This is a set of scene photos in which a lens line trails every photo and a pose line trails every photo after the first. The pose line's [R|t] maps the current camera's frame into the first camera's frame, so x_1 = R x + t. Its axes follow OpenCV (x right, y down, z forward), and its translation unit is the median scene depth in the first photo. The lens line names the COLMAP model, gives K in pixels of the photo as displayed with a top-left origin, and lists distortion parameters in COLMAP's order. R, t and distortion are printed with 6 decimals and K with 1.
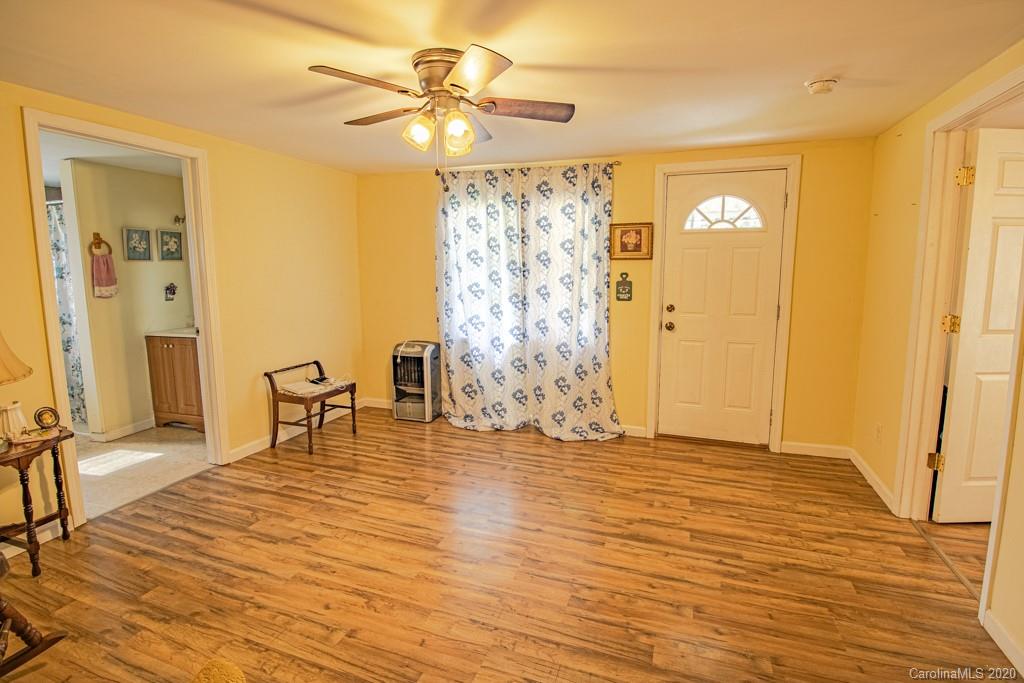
lens RADIAL K [[479.0, 0, 513.6], [0, 479.0, 331.7], [0, 0, 1]] dist [-0.021419, -0.001093]
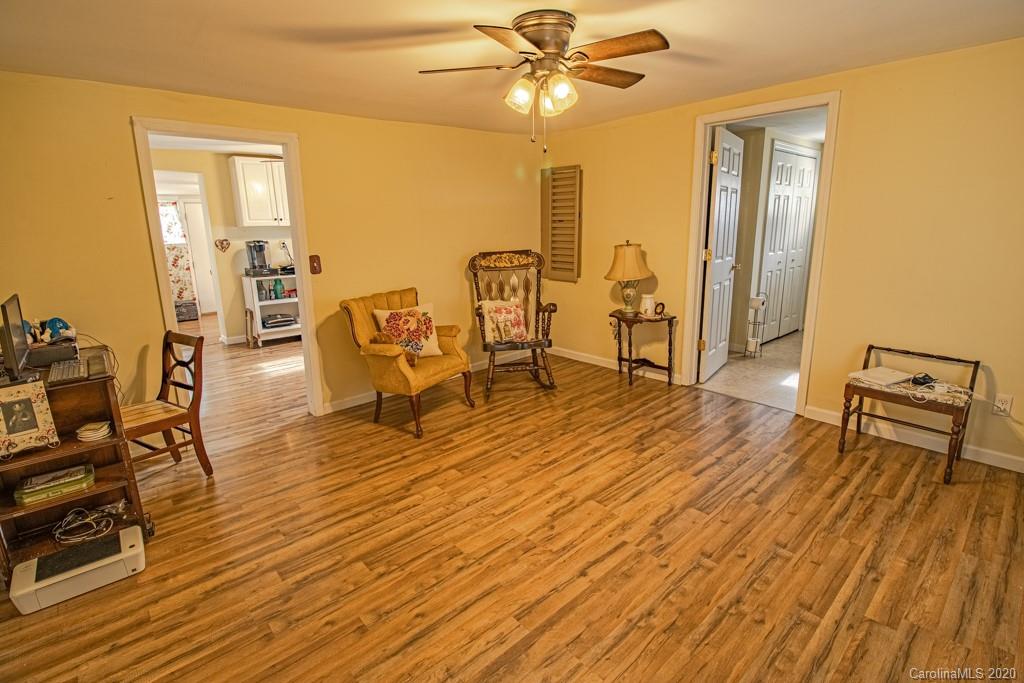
lens RADIAL K [[479.0, 0, 518.8], [0, 479.0, 335.8], [0, 0, 1]] dist [-0.021419, -0.001093]
pose [[-0.474842, 0.214194, -0.853608, 0.621507], [-0.093556, 0.952149, 0.290963, -0.148339], [0.875084, 0.218021, -0.432081, 1.068583]]
